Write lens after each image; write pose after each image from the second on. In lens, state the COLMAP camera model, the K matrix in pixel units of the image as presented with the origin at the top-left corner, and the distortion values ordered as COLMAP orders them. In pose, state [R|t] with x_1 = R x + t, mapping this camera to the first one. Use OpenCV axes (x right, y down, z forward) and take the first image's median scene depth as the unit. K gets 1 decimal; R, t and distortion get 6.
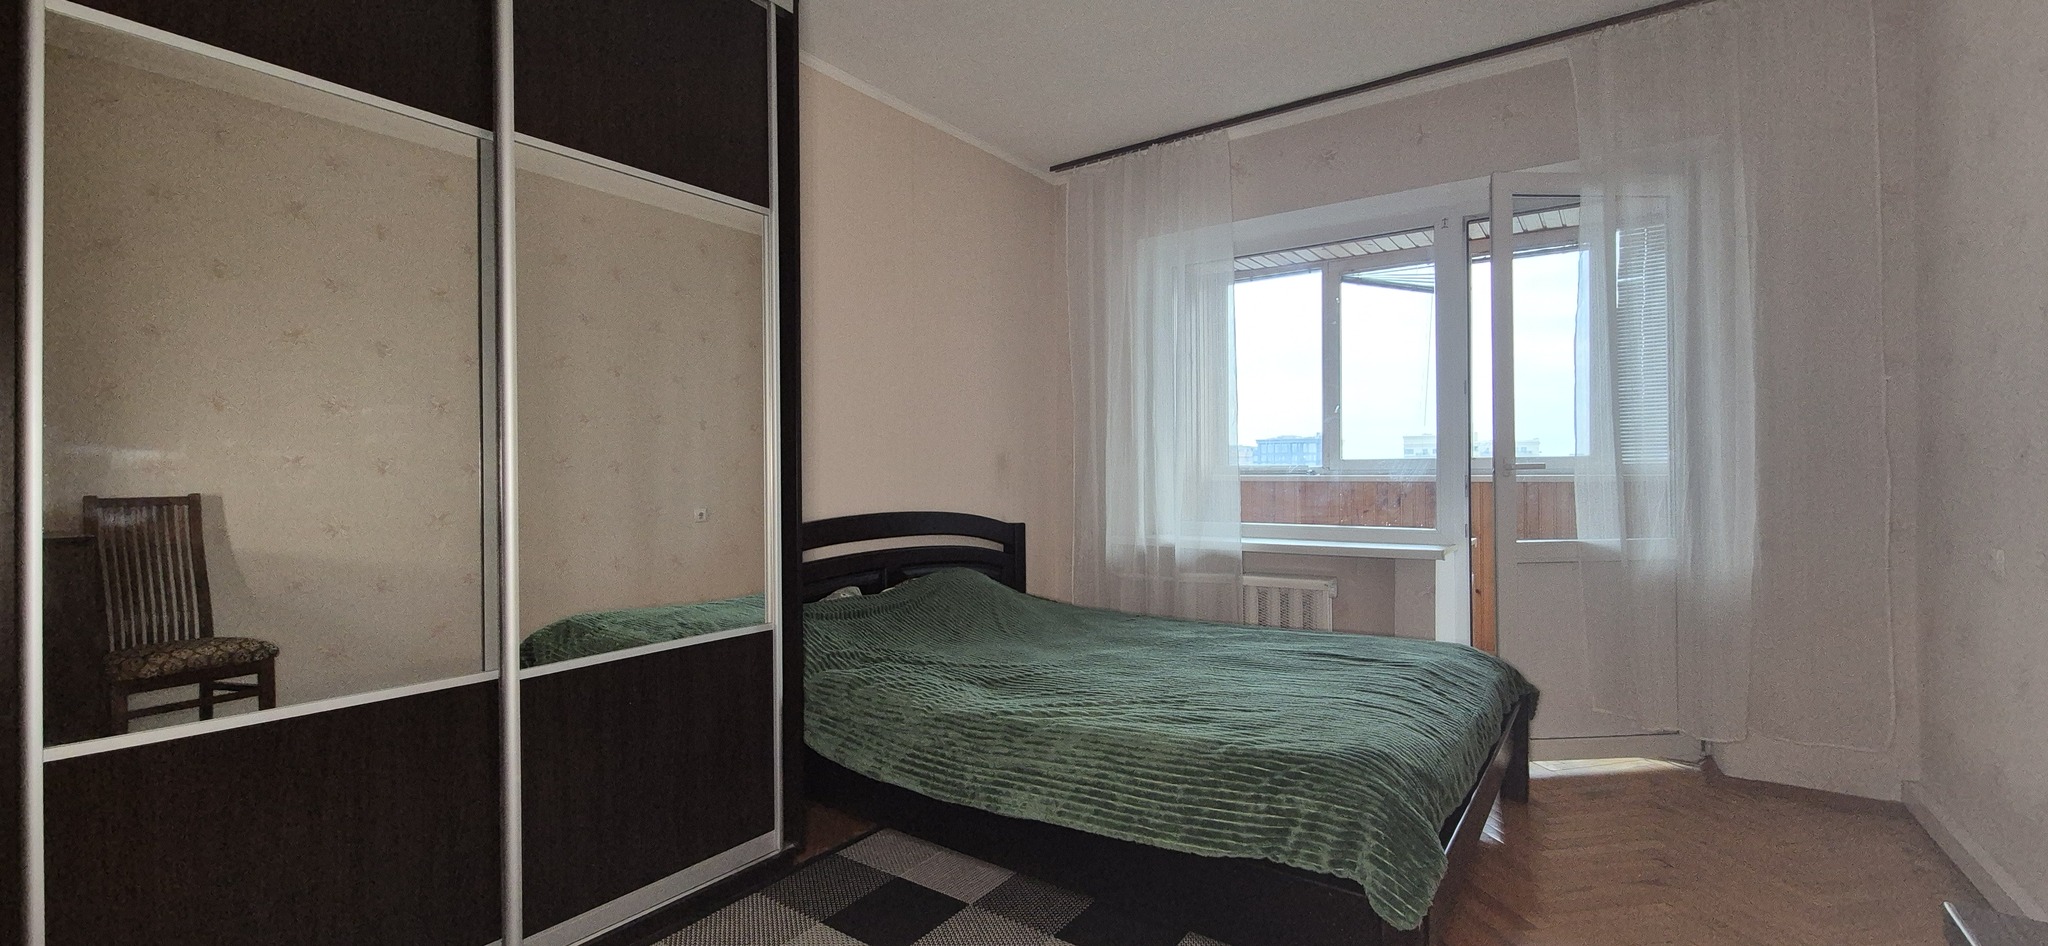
lens RADIAL K [[836.7, 0, 1018.6], [0, 836.7, 474.2], [0, 0, 1]] dist [-0.009941, 0.004896]
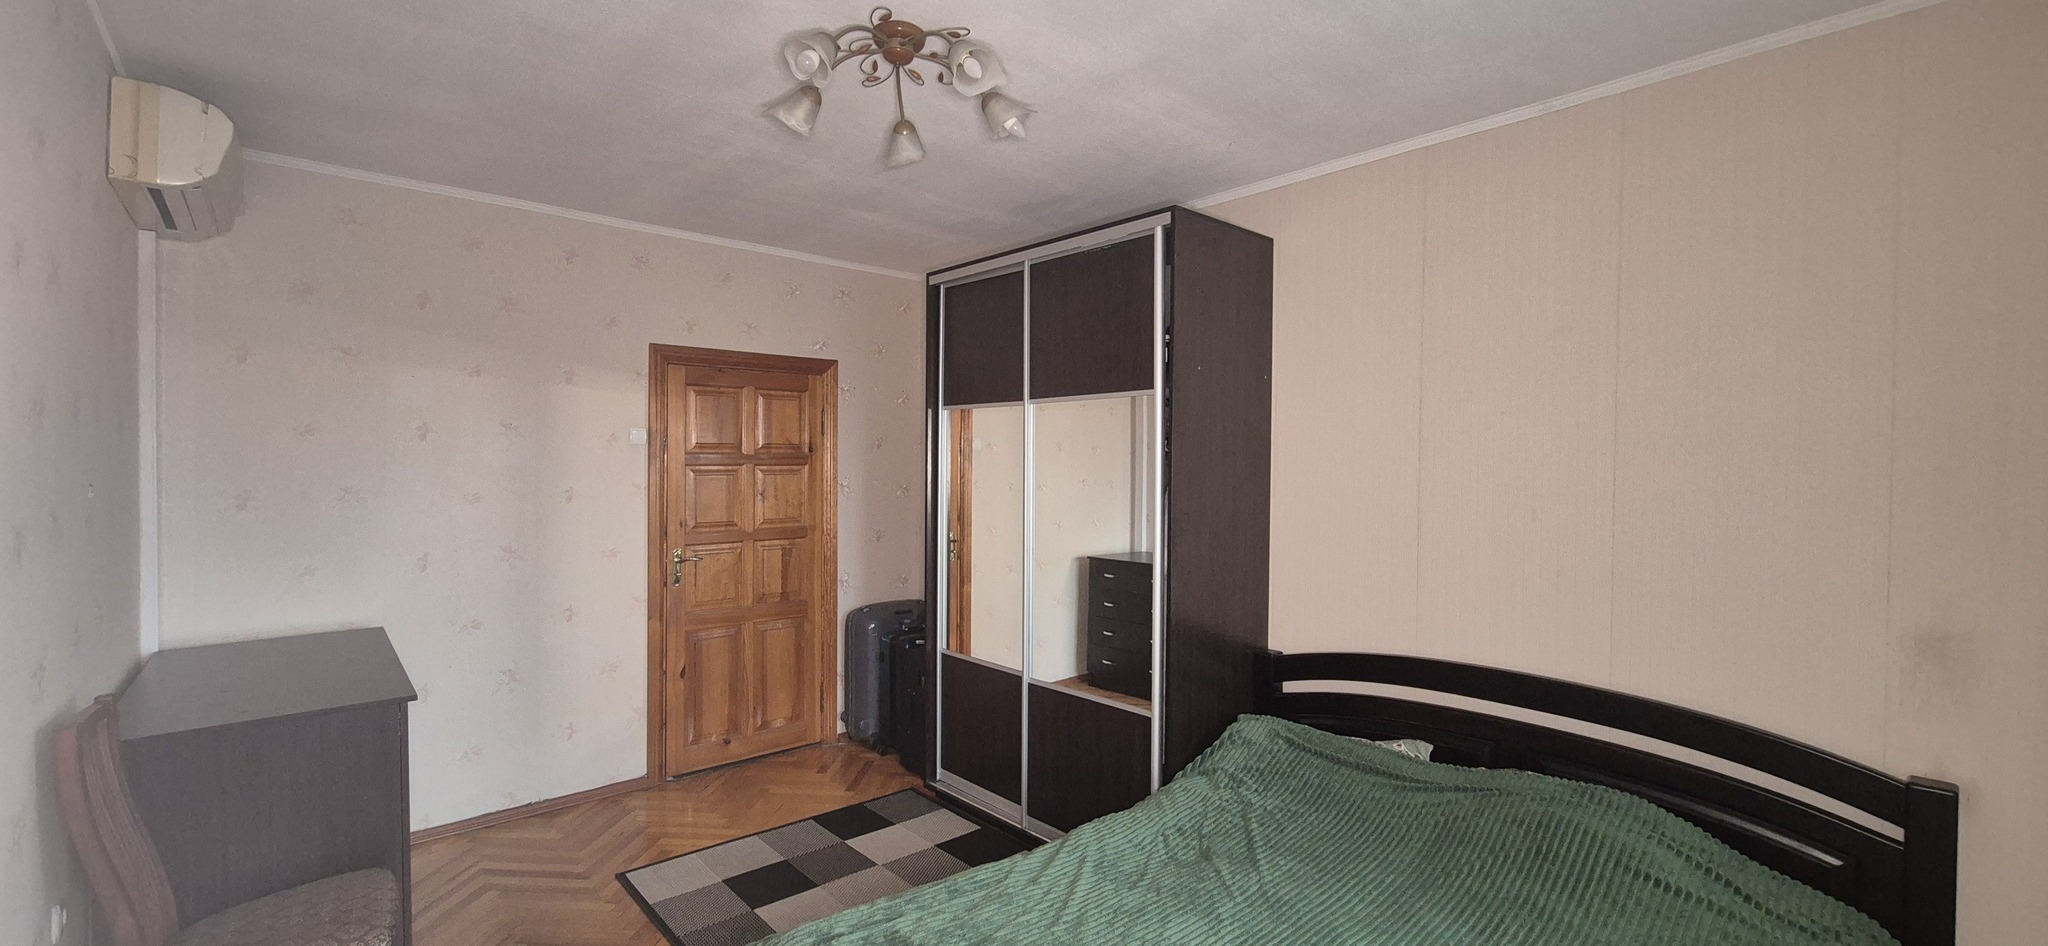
lens RADIAL K [[836.7, 0, 1018.6], [0, 836.7, 474.2], [0, 0, 1]] dist [-0.009941, 0.004896]
pose [[-0.206002, 0.017599, -0.978393, 0.717239], [-0.007908, 0.999776, 0.019649, -0.155388], [0.978520, 0.011785, -0.205817, 0.763427]]
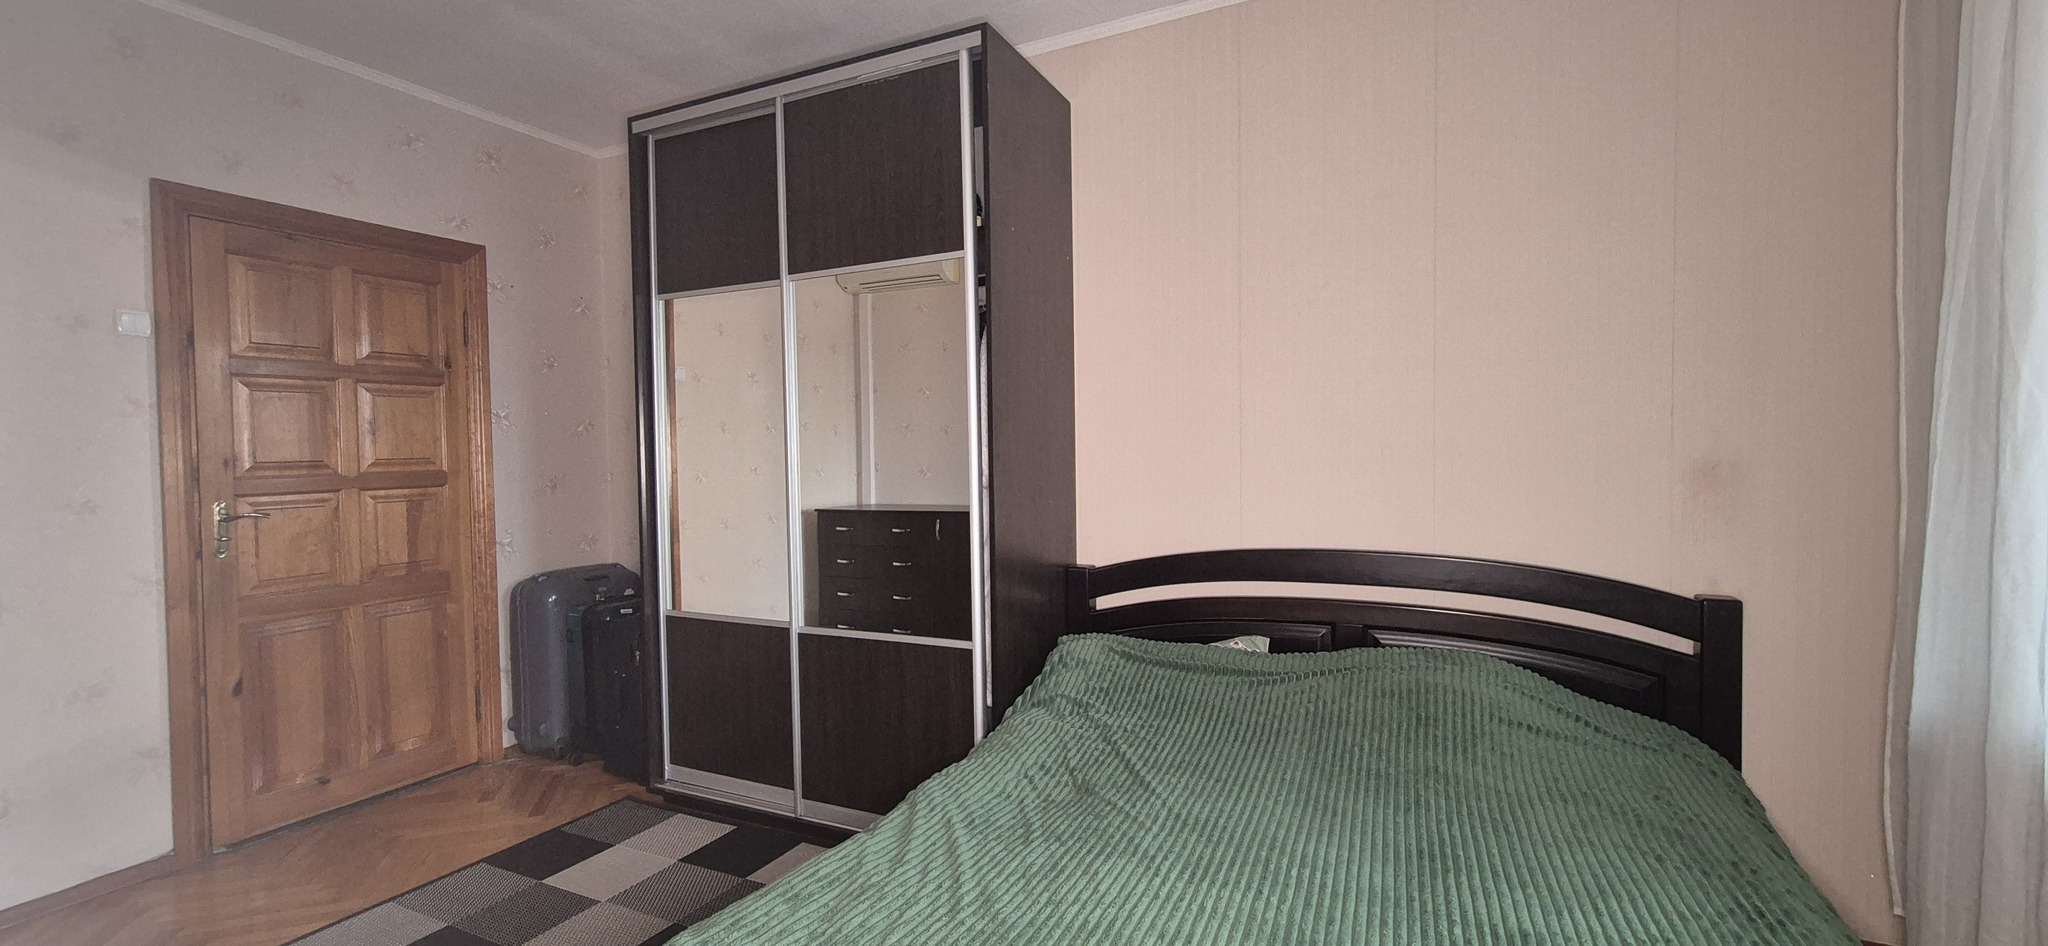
lens RADIAL K [[836.7, 0, 1018.6], [0, 836.7, 474.2], [0, 0, 1]] dist [-0.009941, 0.004896]
pose [[0.183522, 0.028977, -0.982588, 0.541457], [0.013694, 0.999393, 0.032031, -0.051687], [0.982920, -0.019334, 0.183014, 0.624191]]
